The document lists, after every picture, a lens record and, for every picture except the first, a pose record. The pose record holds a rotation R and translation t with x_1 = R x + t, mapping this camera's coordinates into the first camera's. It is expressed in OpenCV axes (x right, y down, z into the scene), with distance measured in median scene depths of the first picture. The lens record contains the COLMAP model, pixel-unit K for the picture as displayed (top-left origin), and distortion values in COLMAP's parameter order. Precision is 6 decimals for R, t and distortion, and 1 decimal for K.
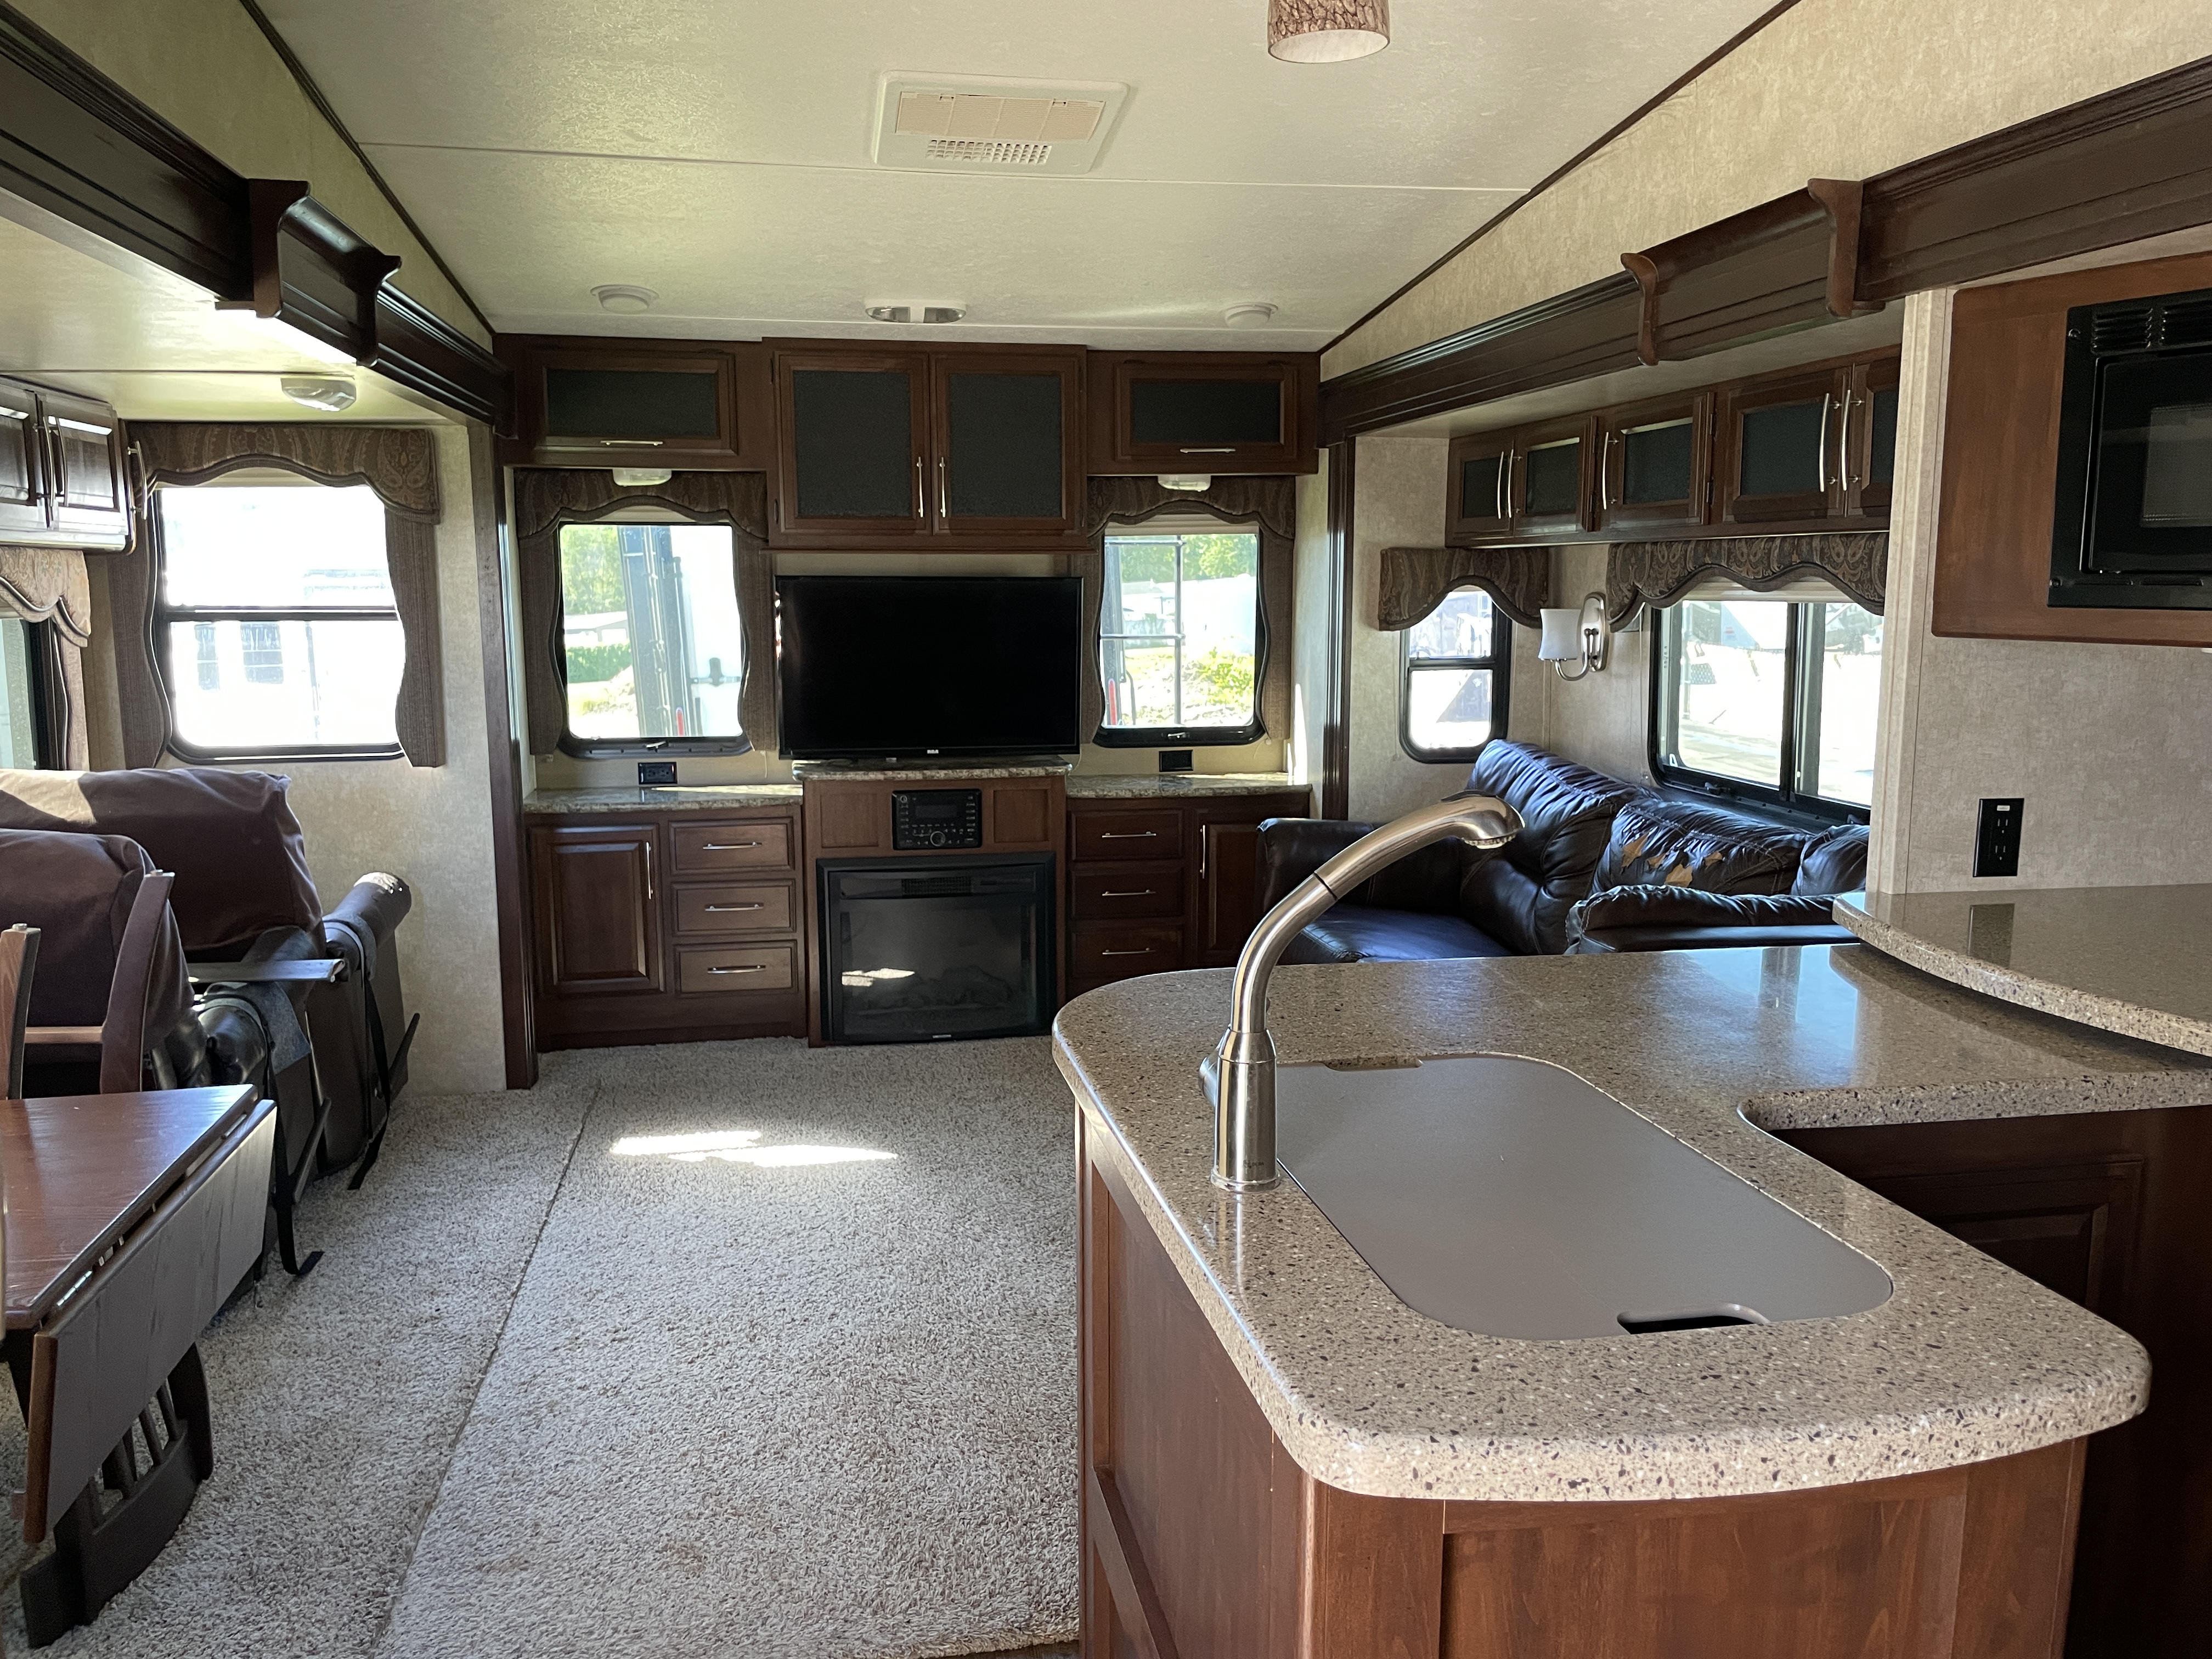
lens RADIAL K [[1675.3, 0, 1106.0], [0, 1675.3, 829.5], [0, 0, 1]] dist [0.151751, -0.181085]
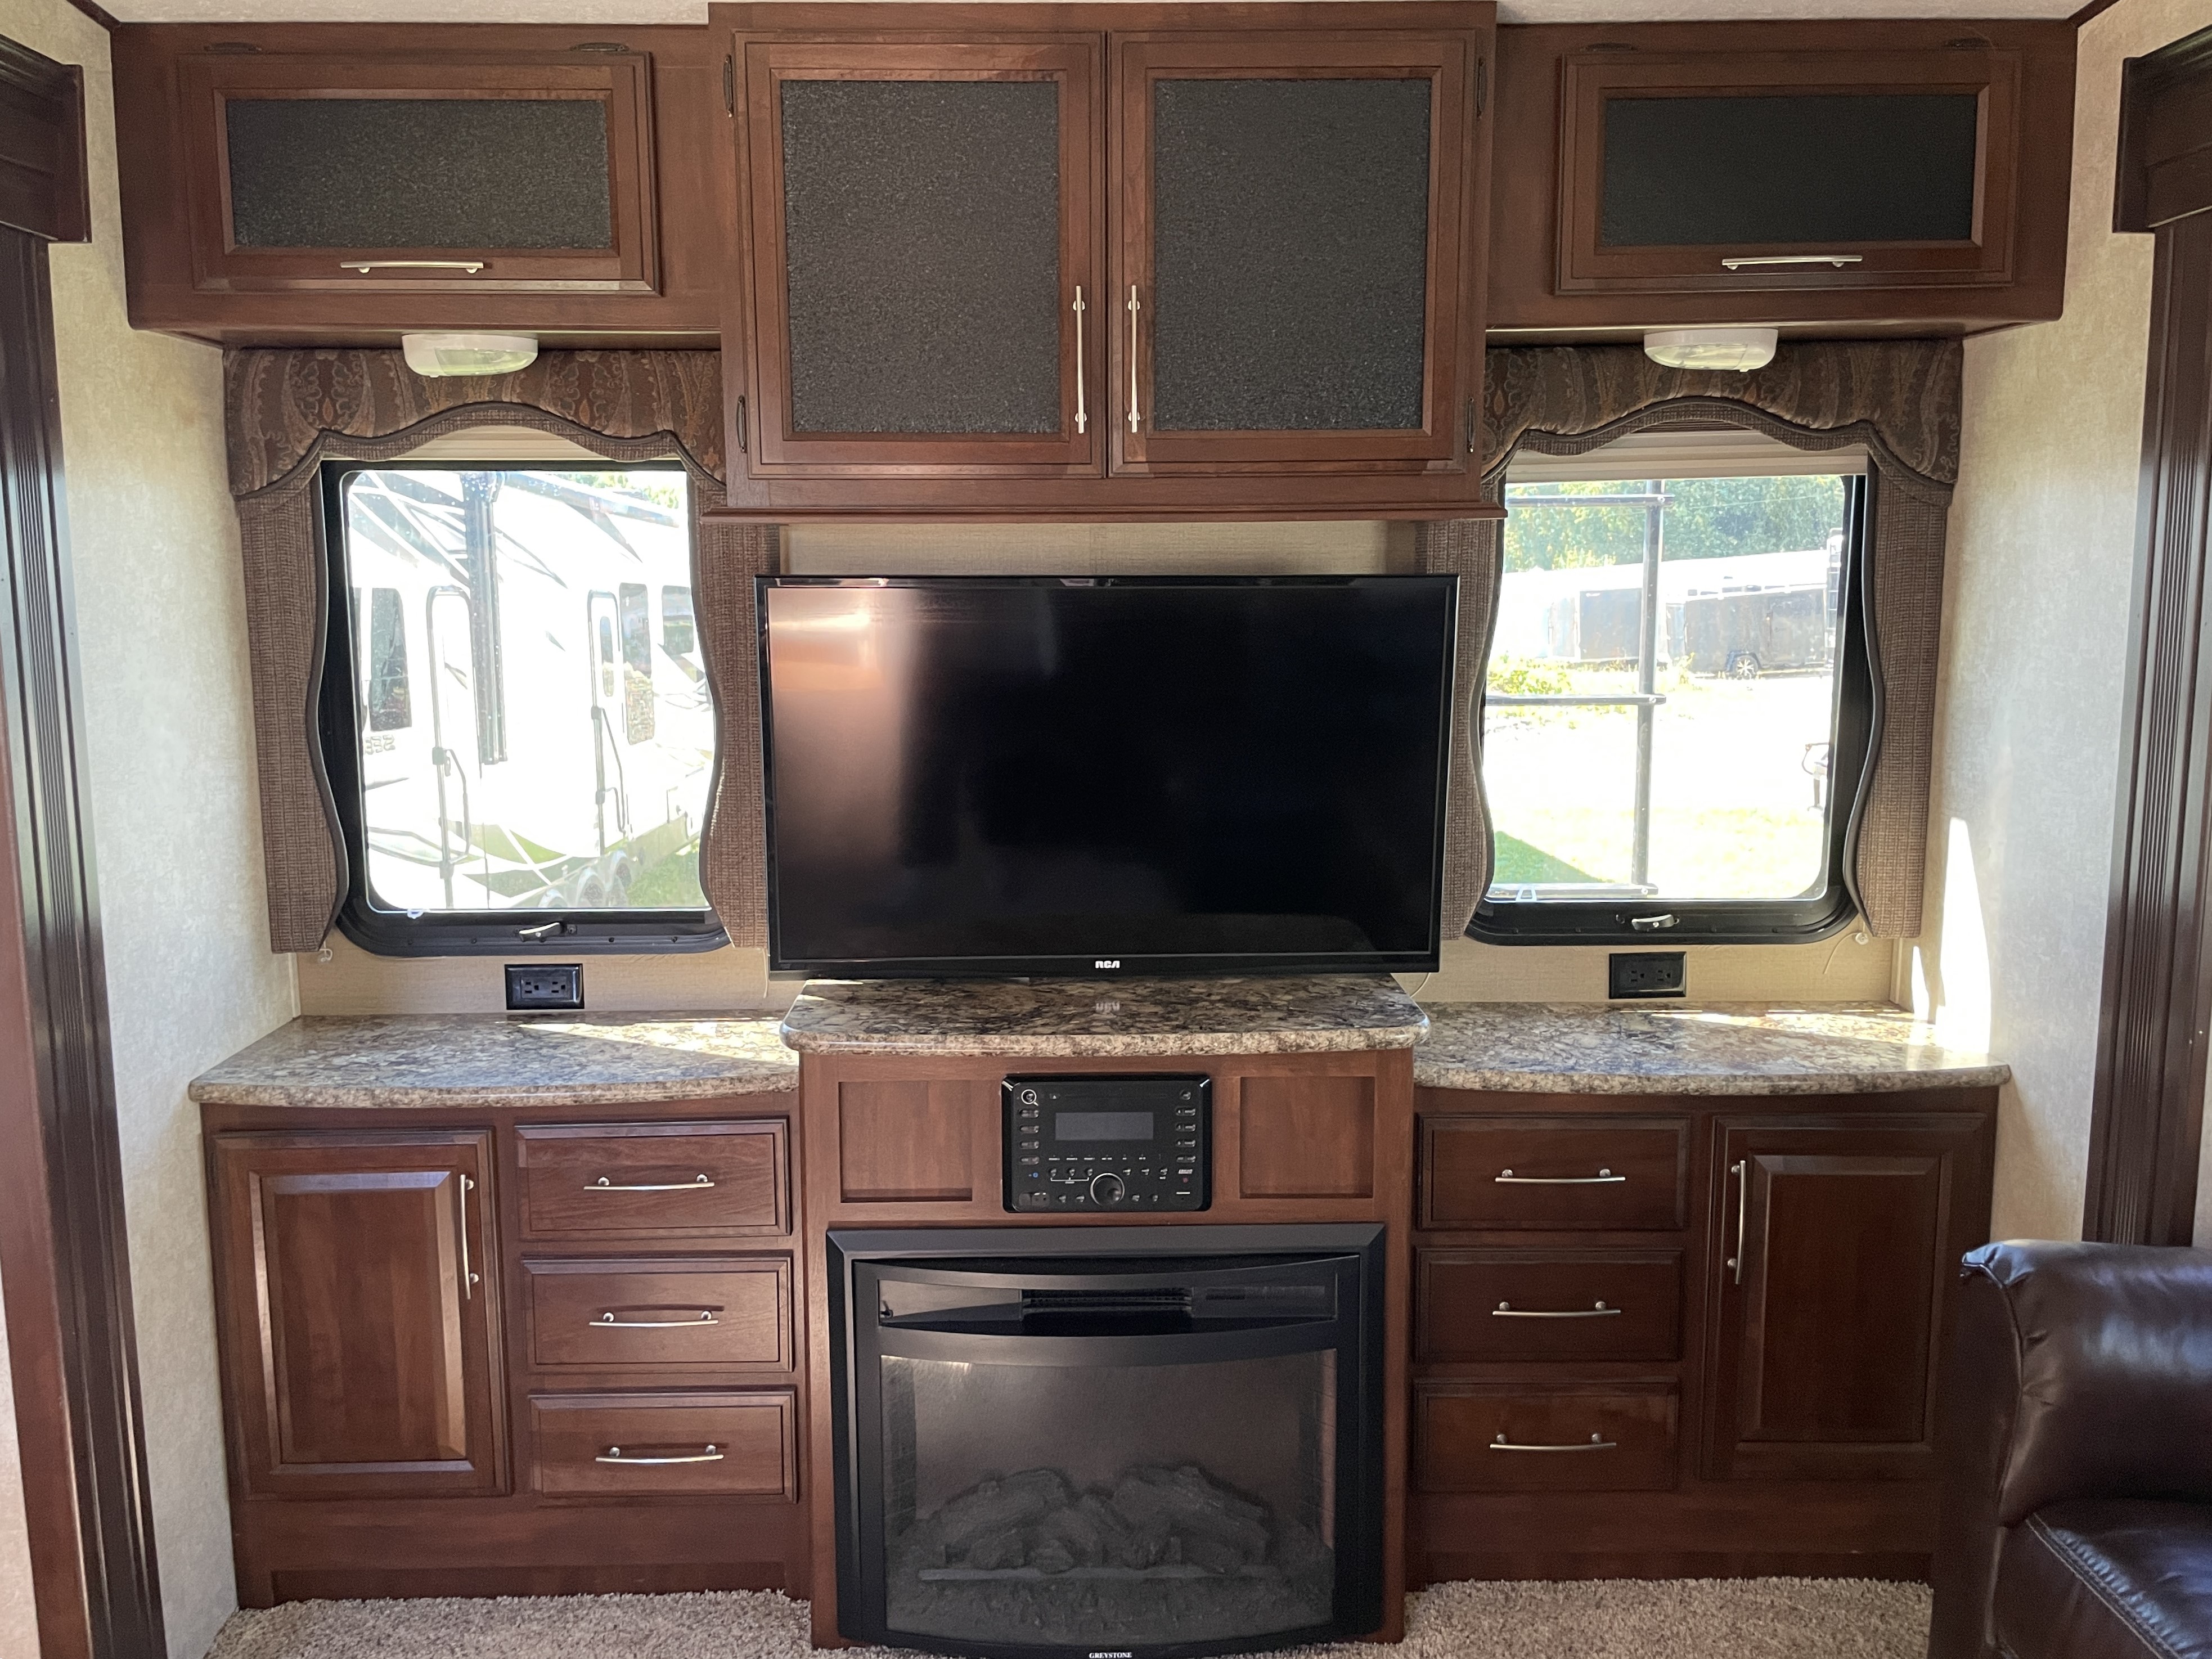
lens RADIAL K [[1844.9, 0, 1106.0], [0, 1844.9, 829.5], [0, 0, 1]] dist [0.072440, 0.000835]
pose [[0.989063, 0.018917, -0.146277, -0.033280], [-0.020390, 0.999755, -0.008577, -0.079935], [0.146078, 0.011466, 0.989207, 0.524838]]
